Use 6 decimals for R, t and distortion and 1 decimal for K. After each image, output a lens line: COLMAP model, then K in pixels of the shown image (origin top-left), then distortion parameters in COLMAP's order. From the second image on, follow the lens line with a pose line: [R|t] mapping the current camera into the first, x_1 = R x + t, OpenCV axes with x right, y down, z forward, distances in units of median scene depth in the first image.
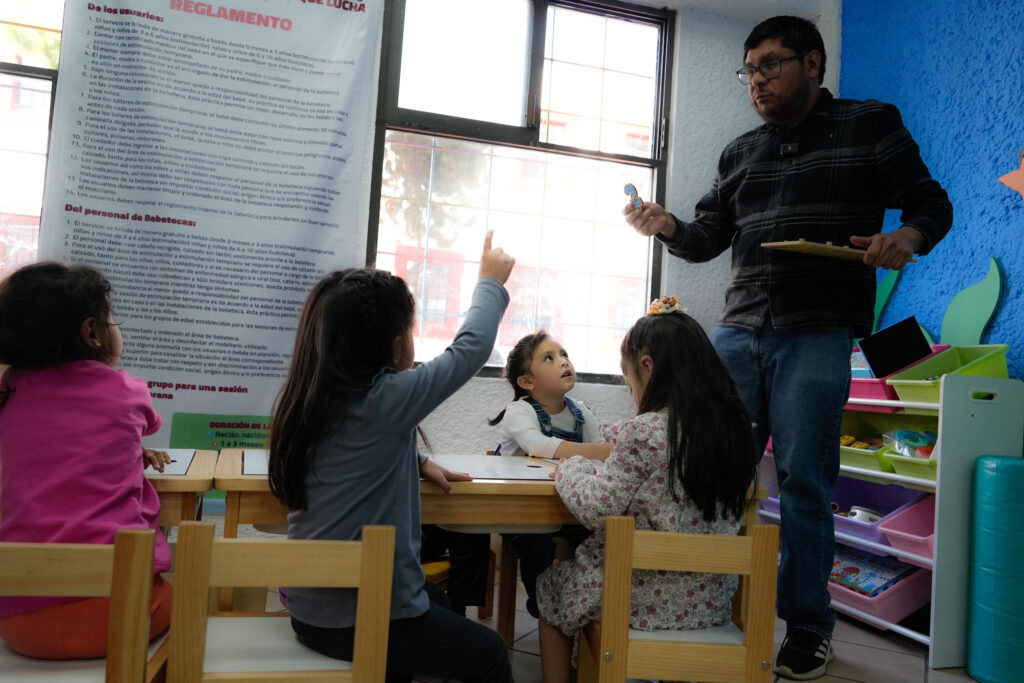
lens RADIAL K [[808.7, 0, 514.8], [0, 808.7, 343.2], [0, 0, 1]] dist [-0.011975, 0.003527]
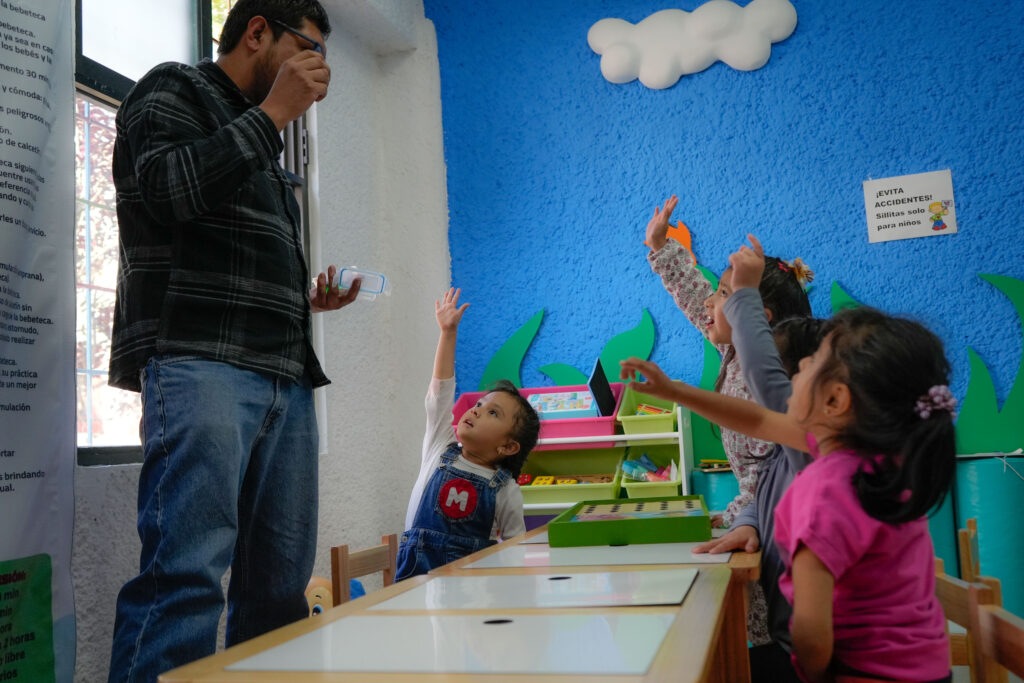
lens RADIAL K [[1030.2, 0, 513.2], [0, 1030.2, 339.2], [0, 0, 1]] dist [0.000041, 0.000000]
pose [[0.552308, -0.008096, 0.833601, -0.707200], [0.050369, 0.998450, -0.023675, -0.030944], [-0.832117, 0.055063, 0.551860, 0.297341]]
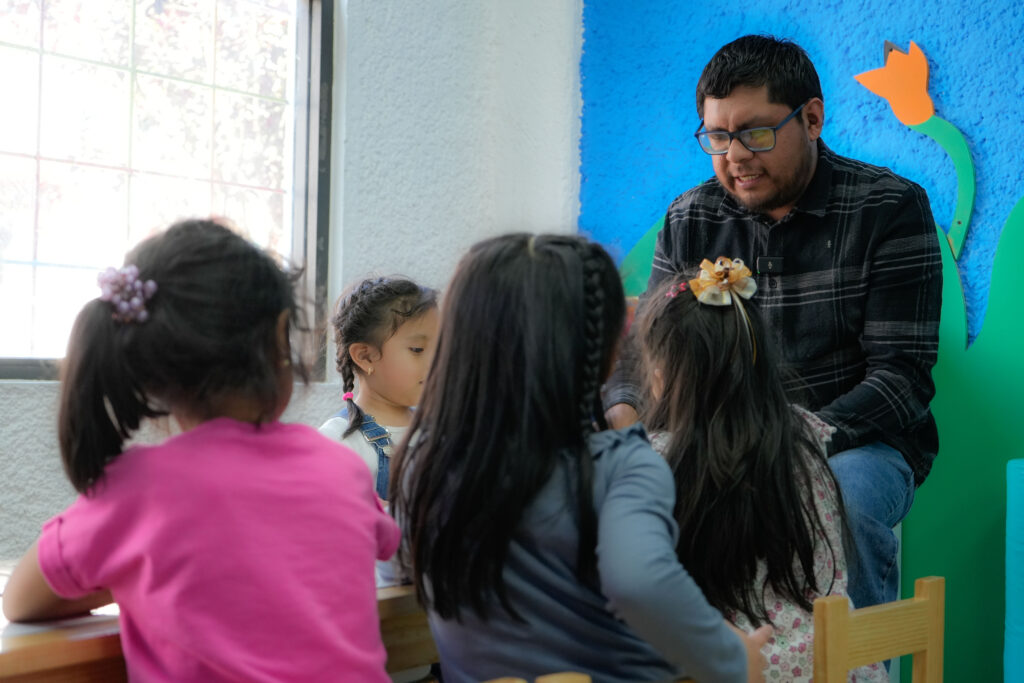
lens RADIAL K [[1534.8, 0, 510.9], [0, 1534.8, 341.4], [0, 0, 1]] dist [0.014463, 0.000000]
pose [[0.812215, -0.035689, 0.582265, -0.430948], [0.009366, 0.998796, 0.048155, -0.031366], [-0.583283, -0.033658, 0.811572, 0.037423]]
